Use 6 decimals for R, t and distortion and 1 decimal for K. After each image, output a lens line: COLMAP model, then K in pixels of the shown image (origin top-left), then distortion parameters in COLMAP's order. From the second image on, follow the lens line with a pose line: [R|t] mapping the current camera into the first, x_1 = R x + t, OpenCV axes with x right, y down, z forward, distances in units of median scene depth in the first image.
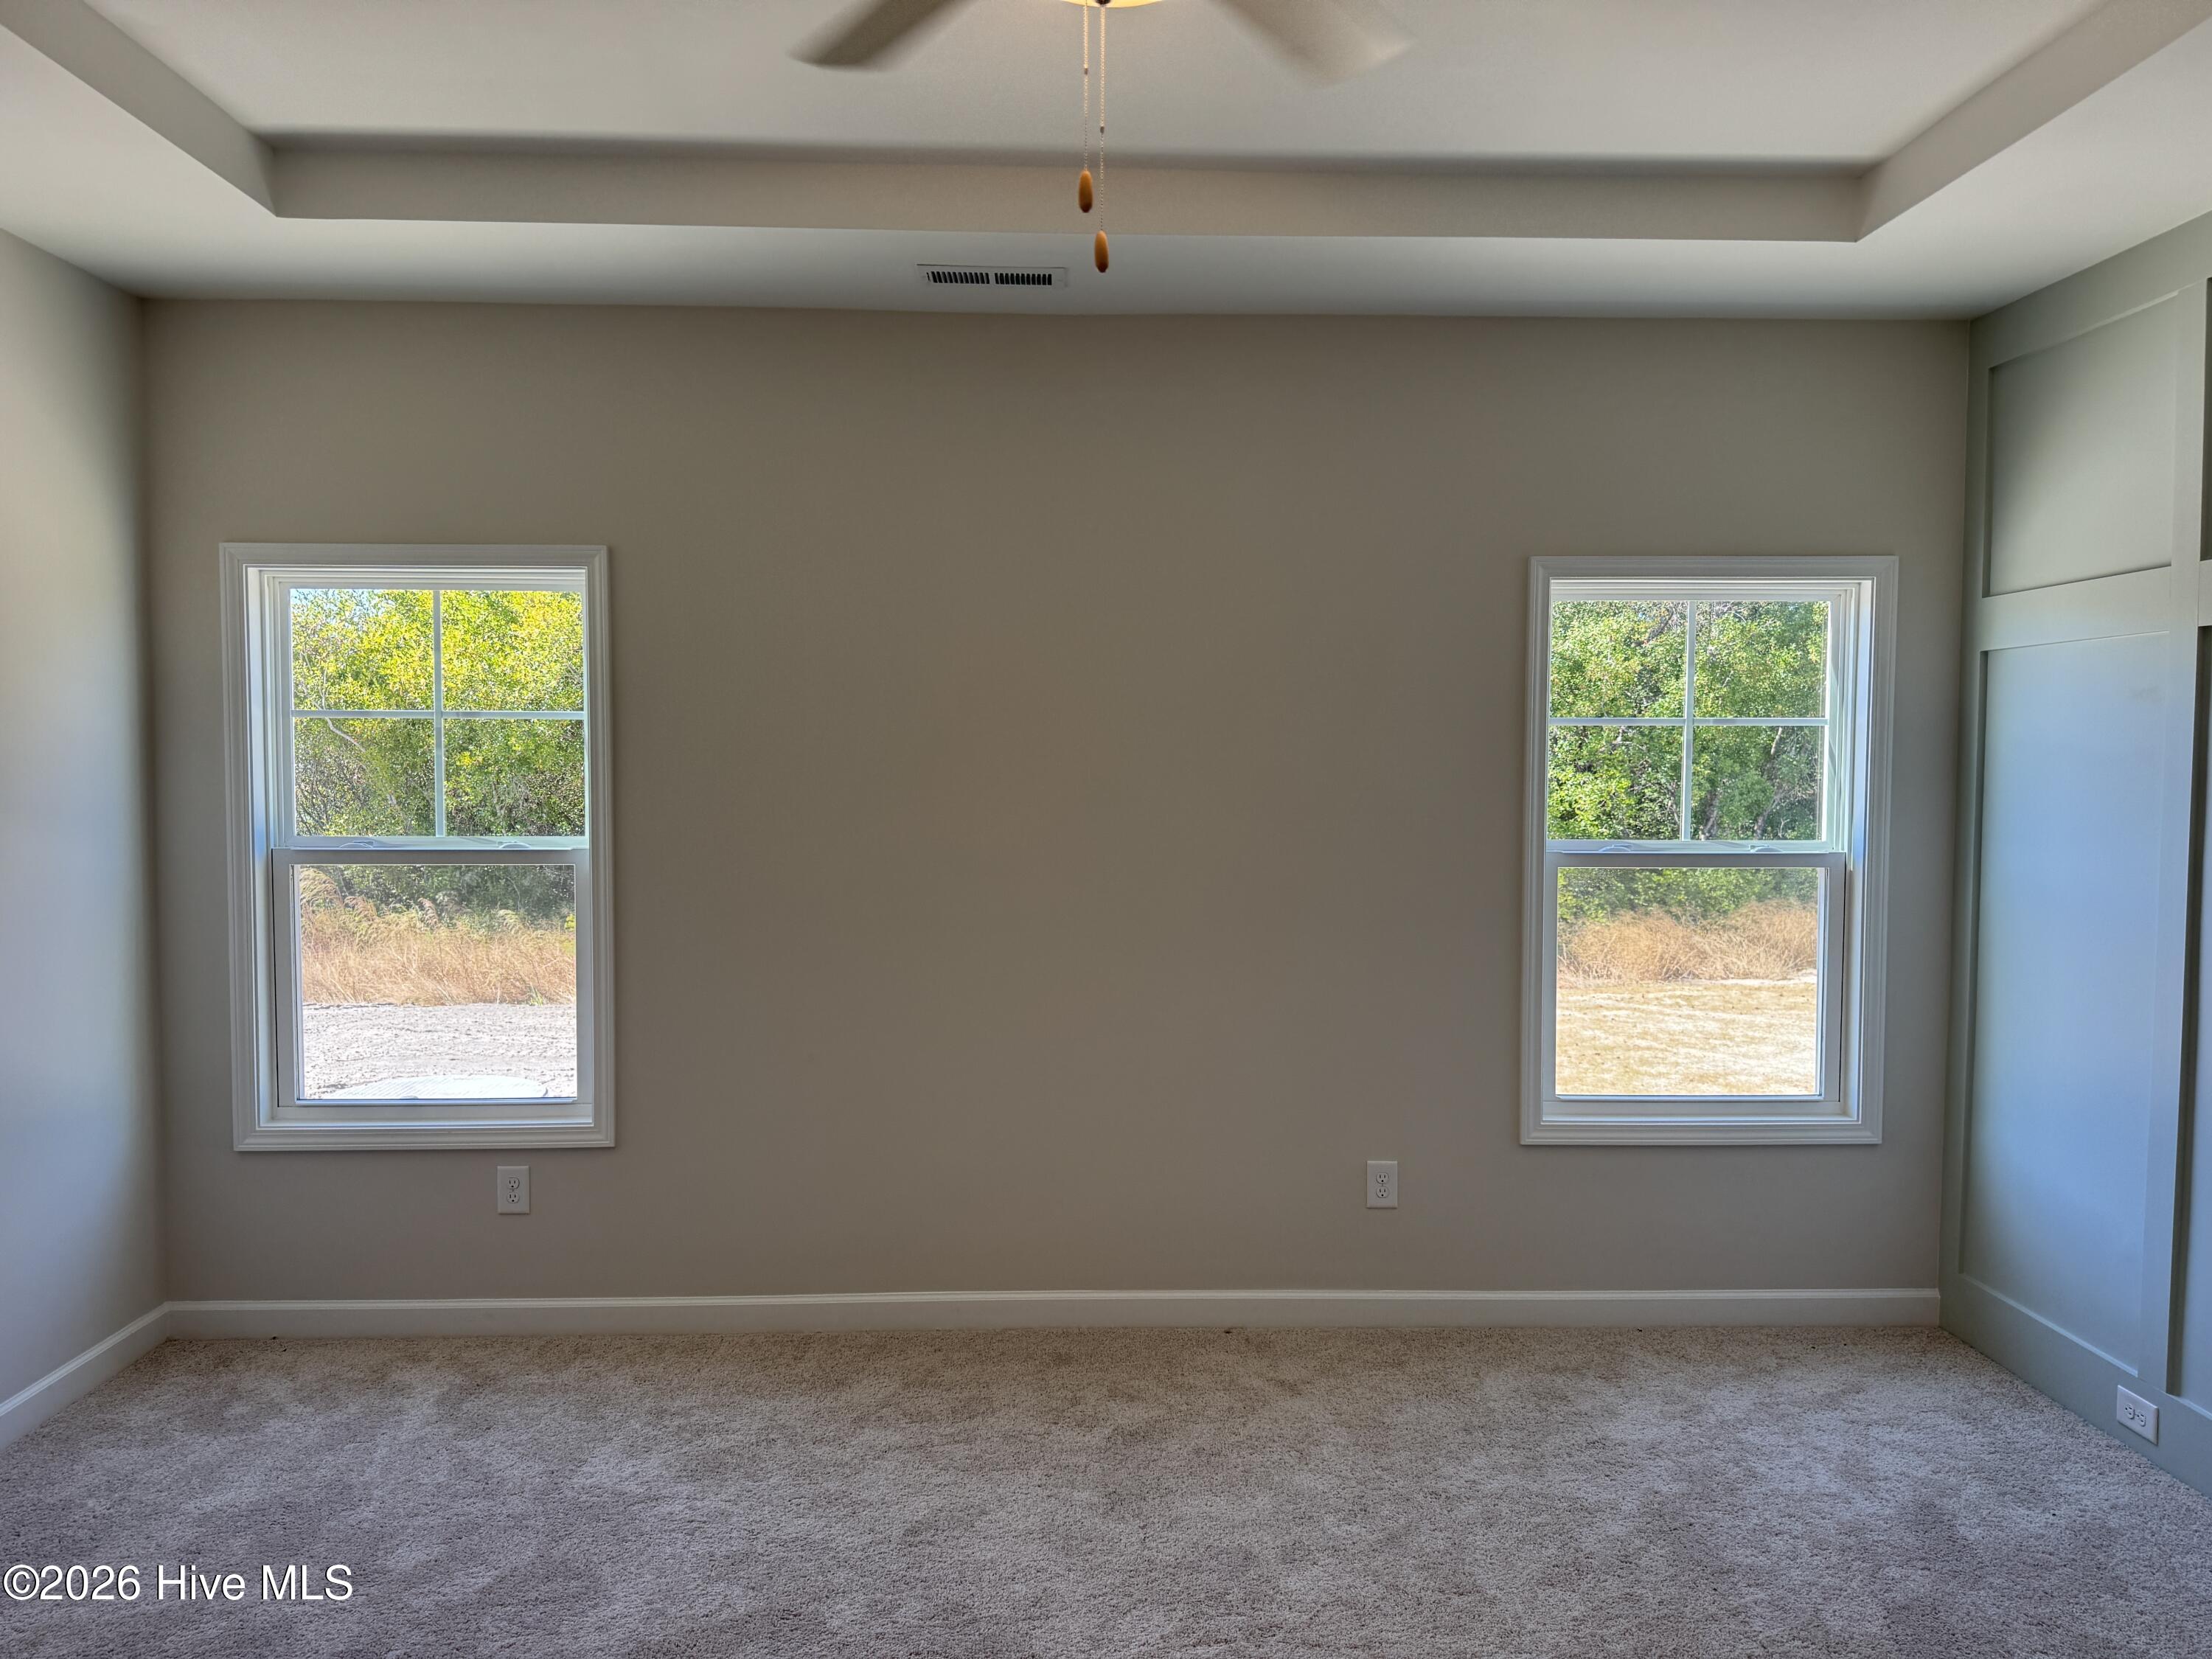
lens RADIAL K [[1572.3, 0, 1116.2], [0, 1572.3, 829.7], [0, 0, 1]] dist [0.067816, -0.054120]
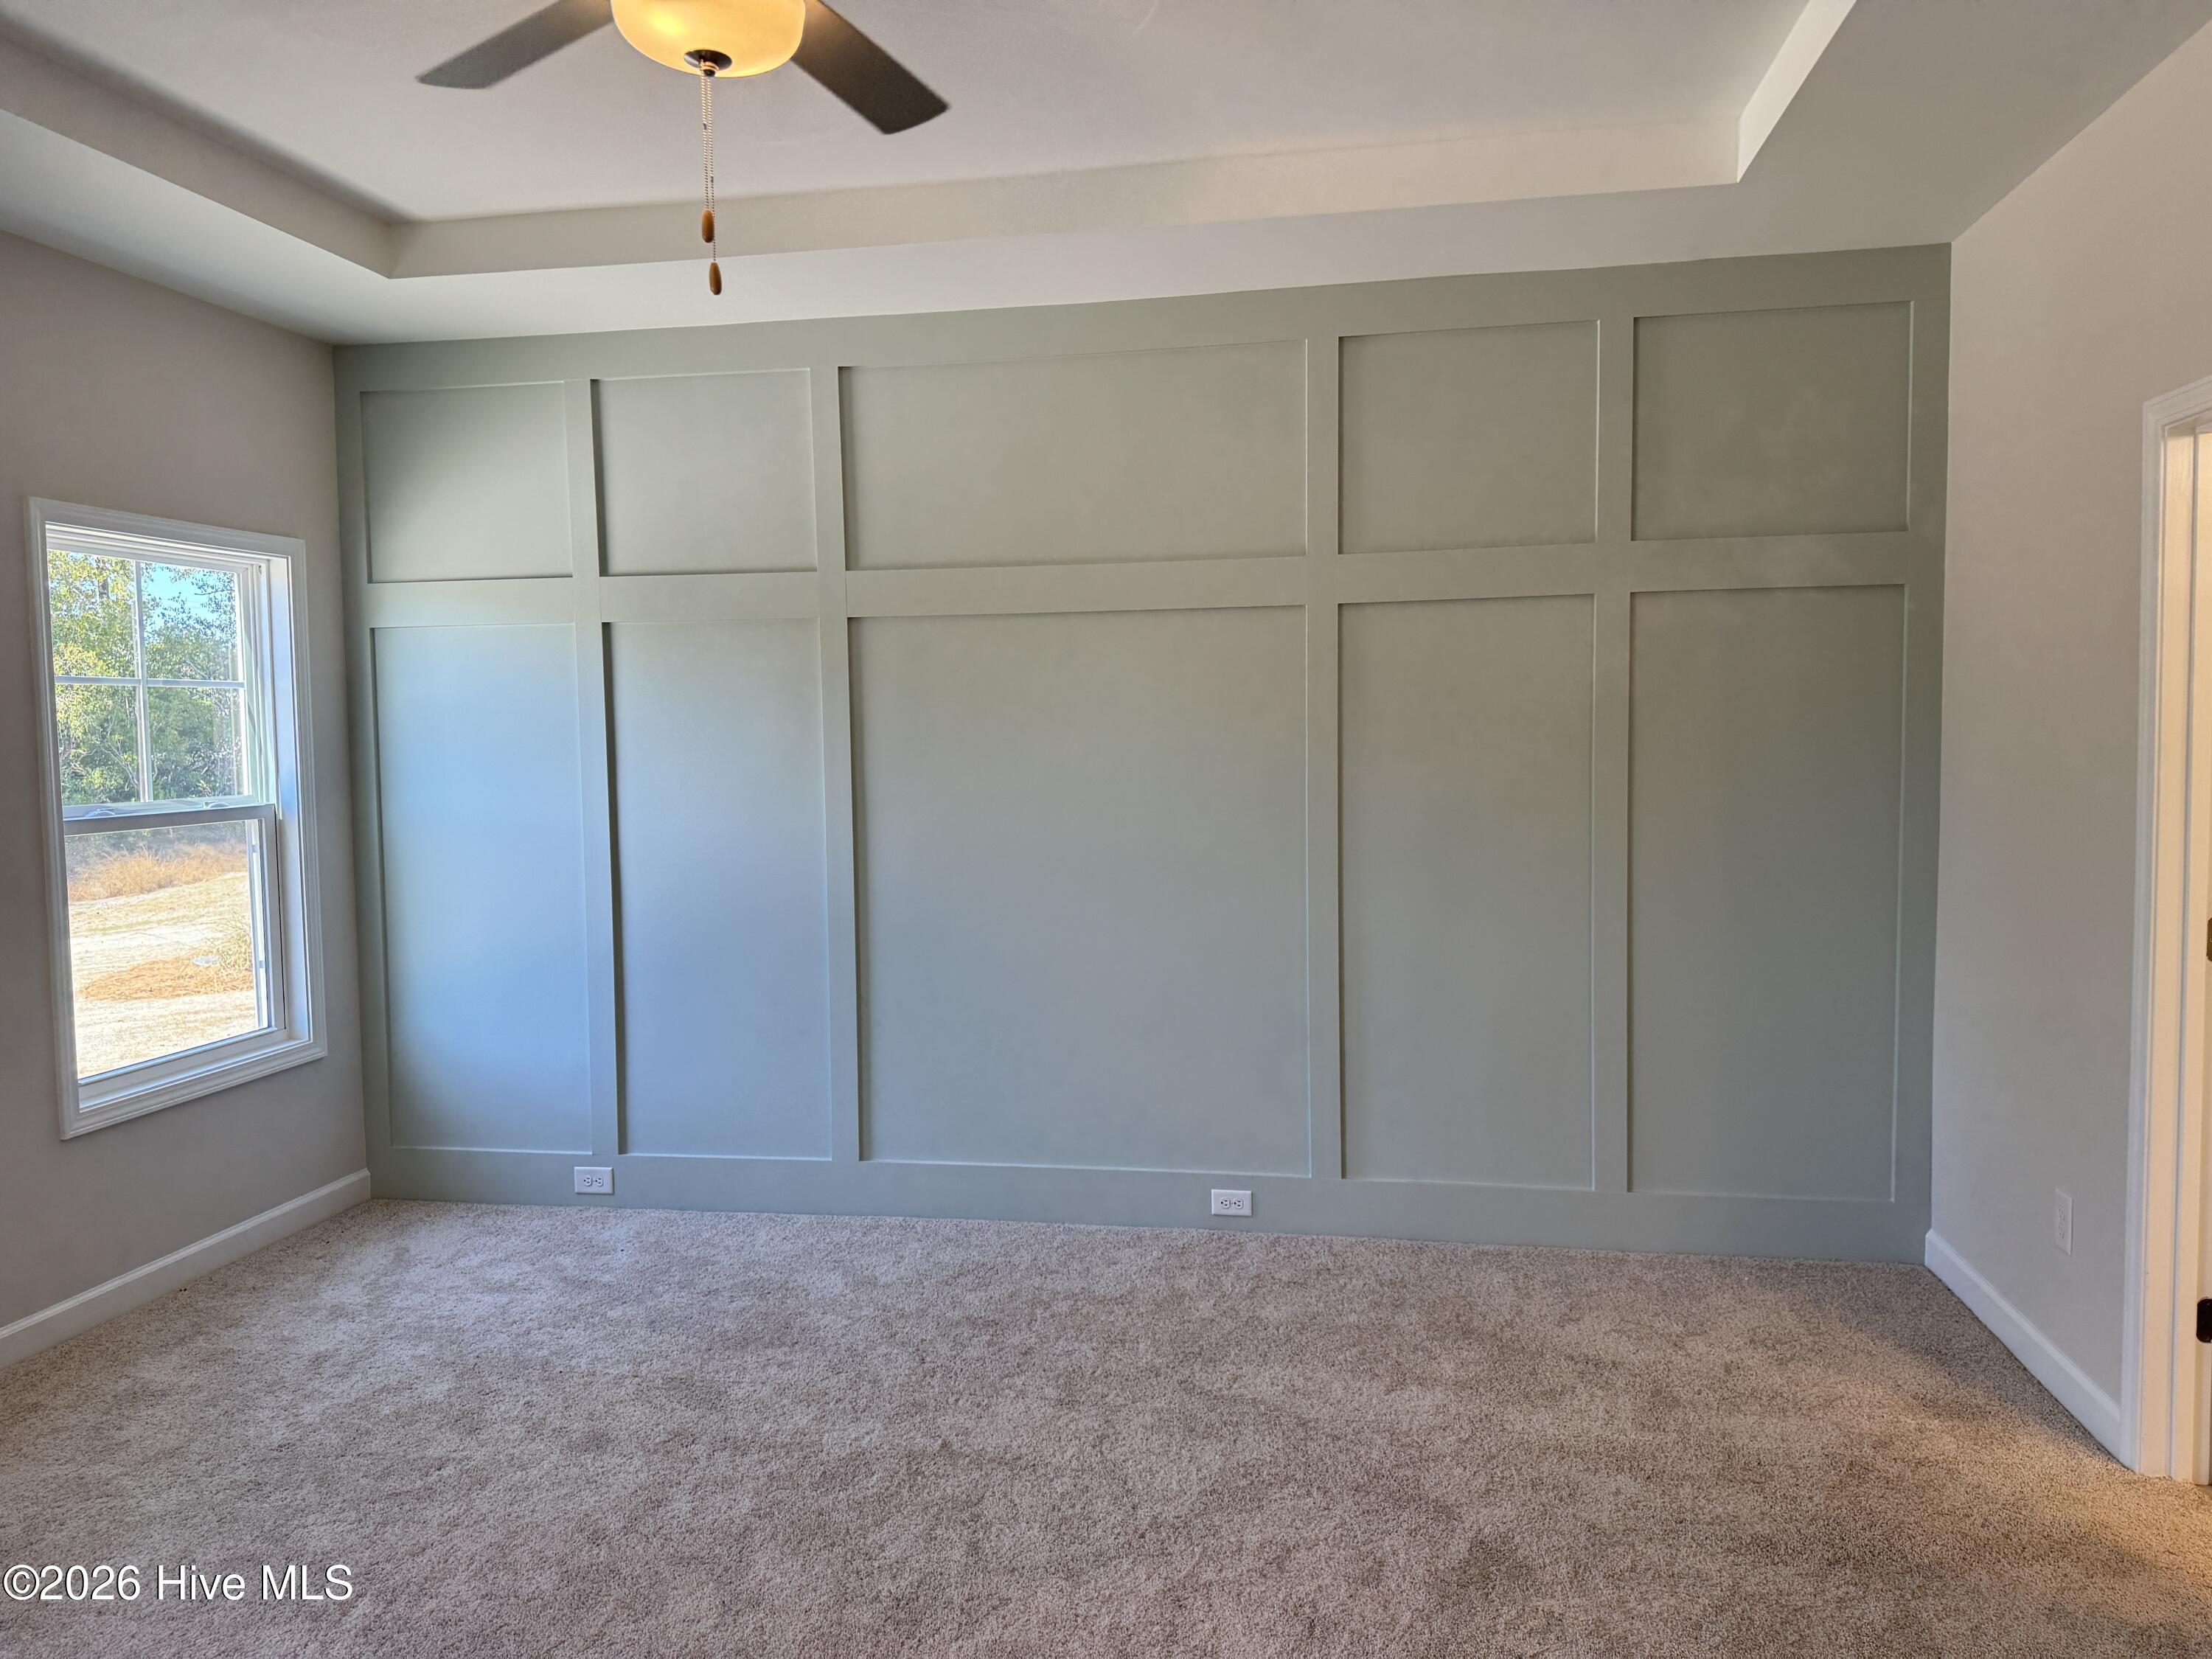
lens RADIAL K [[1572.3, 0, 1116.2], [0, 1572.3, 829.7], [0, 0, 1]] dist [0.067816, -0.054120]
pose [[0.222817, -0.073427, 0.972091, -0.537239], [0.054439, 0.996541, 0.062796, -0.005810], [-0.973339, 0.038928, 0.226043, 0.202503]]
